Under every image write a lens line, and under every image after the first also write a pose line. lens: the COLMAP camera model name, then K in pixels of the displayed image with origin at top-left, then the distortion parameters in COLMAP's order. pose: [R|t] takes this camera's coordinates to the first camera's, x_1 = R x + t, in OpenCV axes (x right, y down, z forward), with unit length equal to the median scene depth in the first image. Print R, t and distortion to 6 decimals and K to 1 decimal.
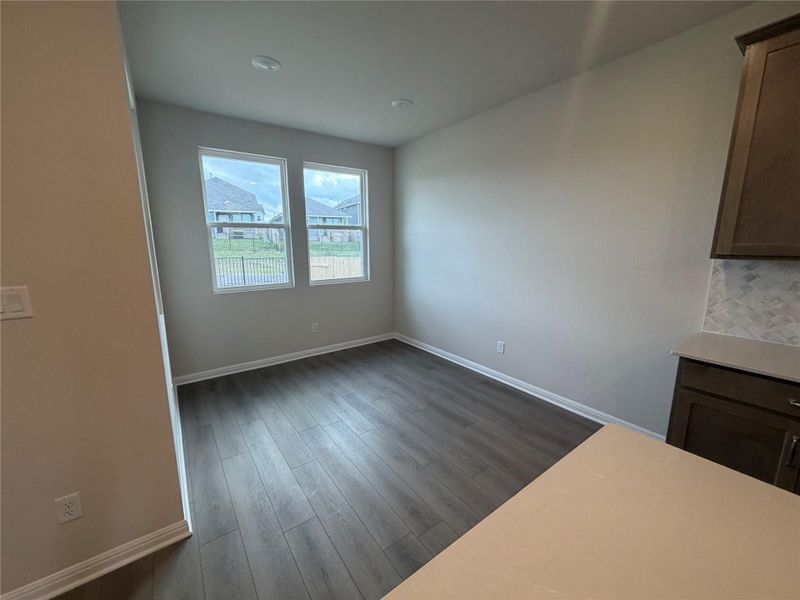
lens RADIAL K [[318.9, 0, 400.0], [0, 318.9, 300.0], [0, 0, 1]] dist [-0.000621, -0.000131]
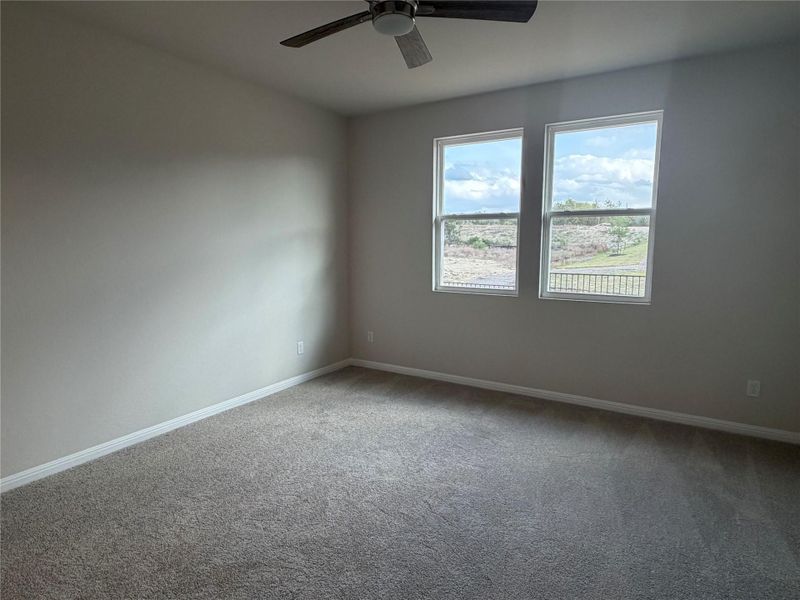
lens RADIAL K [[429.8, 0, 400.0], [0, 429.8, 300.0], [0, 0, 1]] dist [-0.000734, -0.000026]
pose [[0.396132, 0.136846, -0.907939, 0.510272], [-0.166378, 0.983160, 0.075593, -0.069648], [0.902994, 0.121116, 0.412229, 0.364155]]
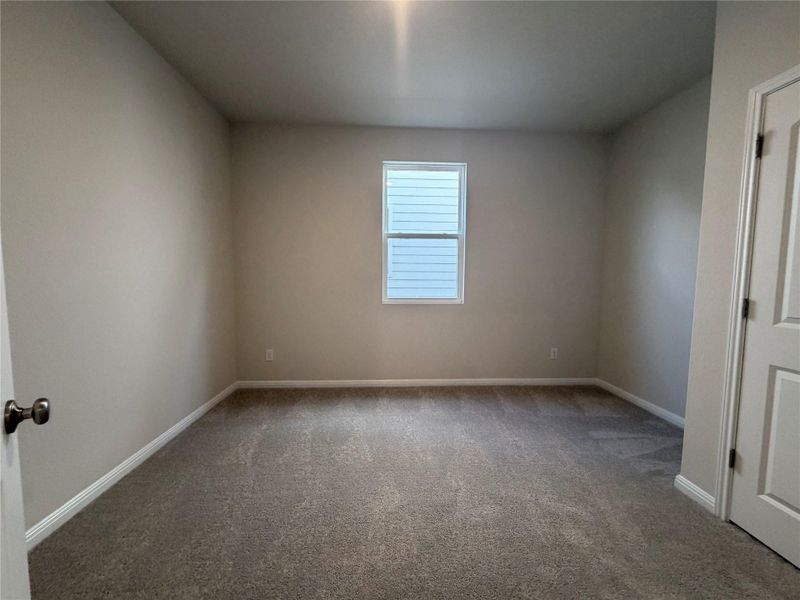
lens RADIAL K [[364.4, 0, 400.0], [0, 364.4, 300.0], [0, 0, 1]] dist [0.001481, -0.000011]
pose [[0.837590, 0.082184, -0.540083, 0.079513], [-0.113726, 0.993192, -0.025238, -0.008861], [0.534331, 0.082560, 0.841233, 0.052869]]
